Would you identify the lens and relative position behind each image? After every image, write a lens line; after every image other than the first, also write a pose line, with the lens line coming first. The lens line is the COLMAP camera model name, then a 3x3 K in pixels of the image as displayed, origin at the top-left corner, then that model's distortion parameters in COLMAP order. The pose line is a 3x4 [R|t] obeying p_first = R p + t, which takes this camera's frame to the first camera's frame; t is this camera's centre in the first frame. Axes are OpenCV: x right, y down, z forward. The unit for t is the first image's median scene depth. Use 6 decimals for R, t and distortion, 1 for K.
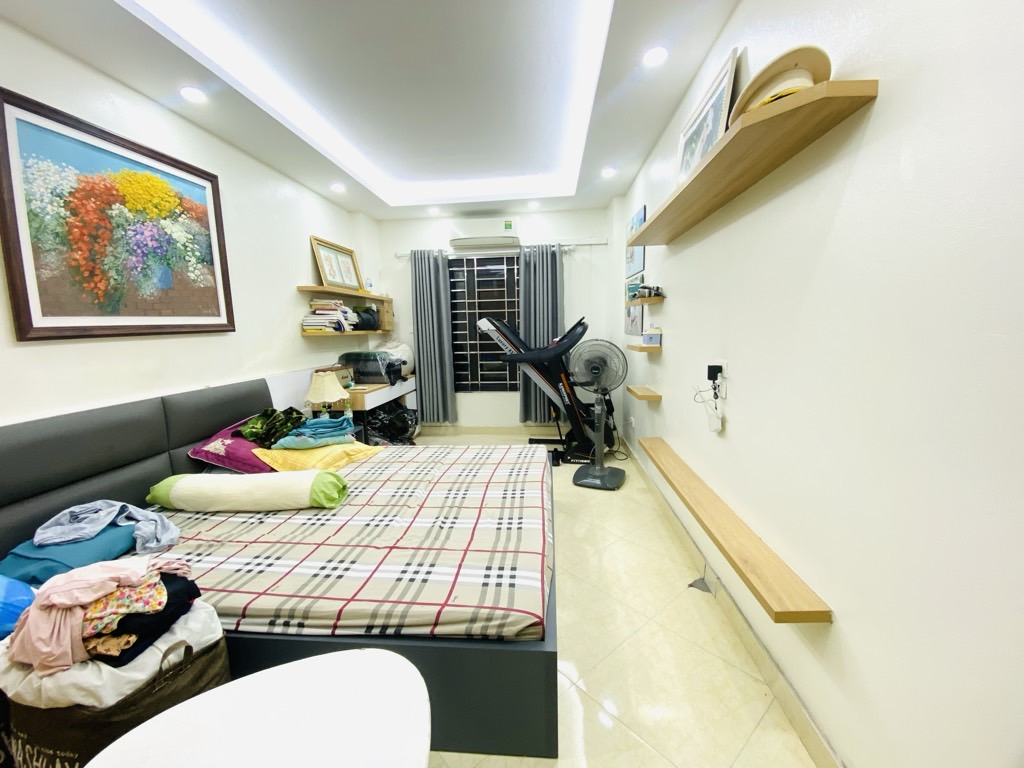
lens RADIAL K [[416.0, 0, 514.0], [0, 416.0, 387.1], [0, 0, 1]] dist [0.012396, -0.015524]
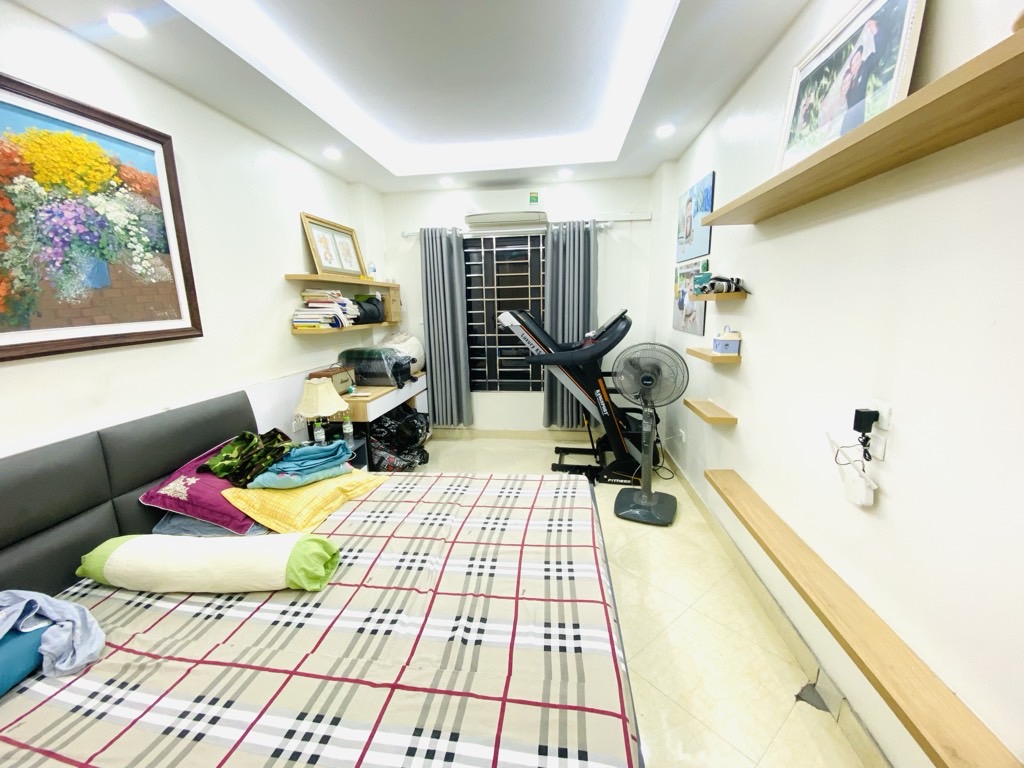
lens RADIAL K [[416.0, 0, 512.5], [0, 416.0, 386.2], [0, 0, 1]] dist [0.012396, -0.015524]
pose [[0.999588, 0.006938, -0.027840, -0.054319], [-0.005403, 0.998481, 0.054837, -0.091408], [0.028179, -0.054664, 0.998107, 0.228376]]
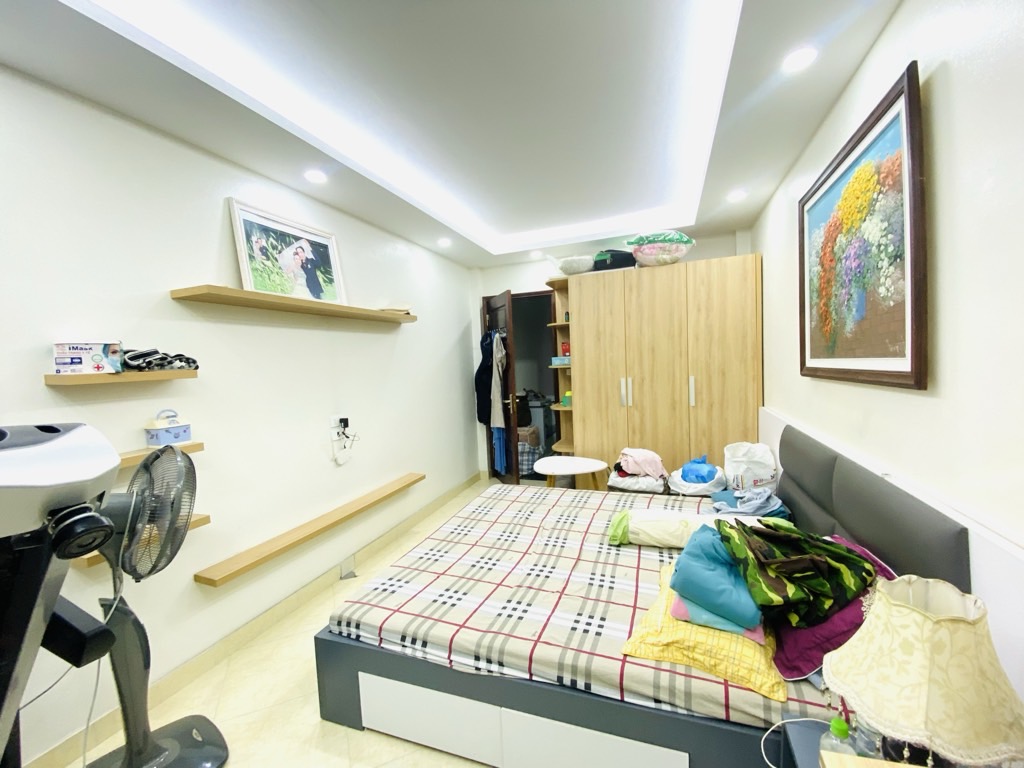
lens RADIAL K [[416.0, 0, 508.8], [0, 416.0, 378.3], [0, 0, 1]] dist [0.012396, -0.015524]
pose [[-0.962939, 0.054543, 0.264147, -0.384215], [0.103483, 0.979103, 0.175070, -0.292104], [-0.249078, 0.195916, -0.948460, 1.661818]]
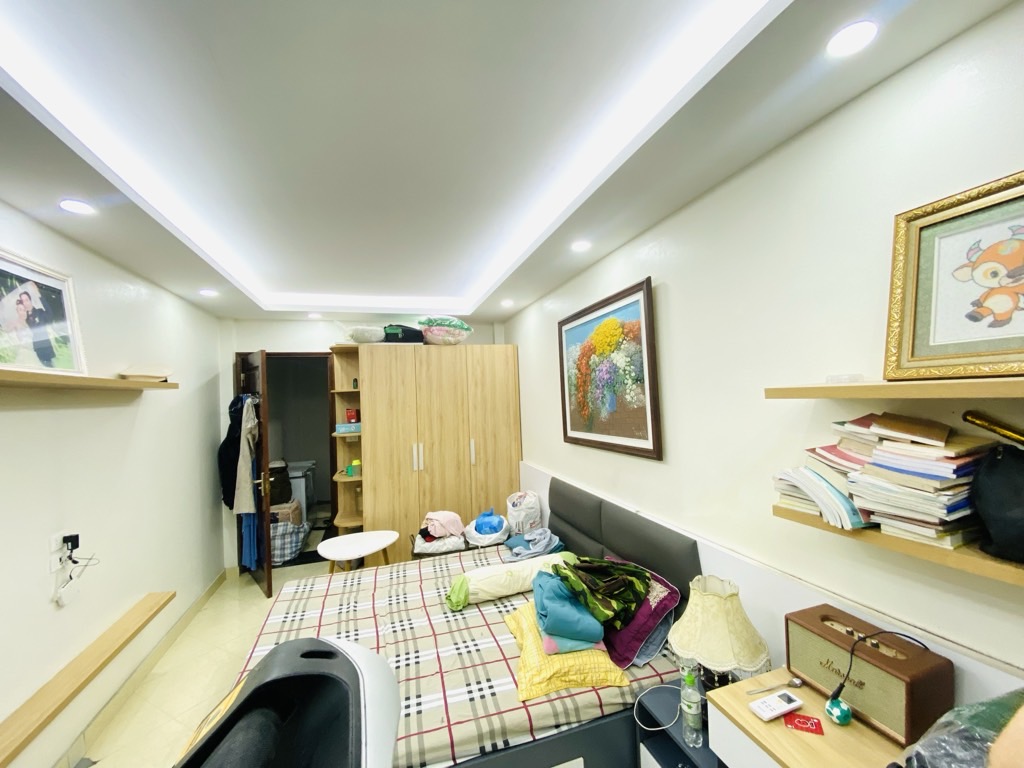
lens RADIAL K [[416.0, 0, 510.6], [0, 416.0, 374.6], [0, 0, 1]] dist [0.012396, -0.015524]
pose [[-0.920642, 0.044936, -0.387814, -0.117582], [0.008979, 0.995528, 0.094038, -0.402472], [0.390305, 0.083093, -0.916928, 1.730177]]
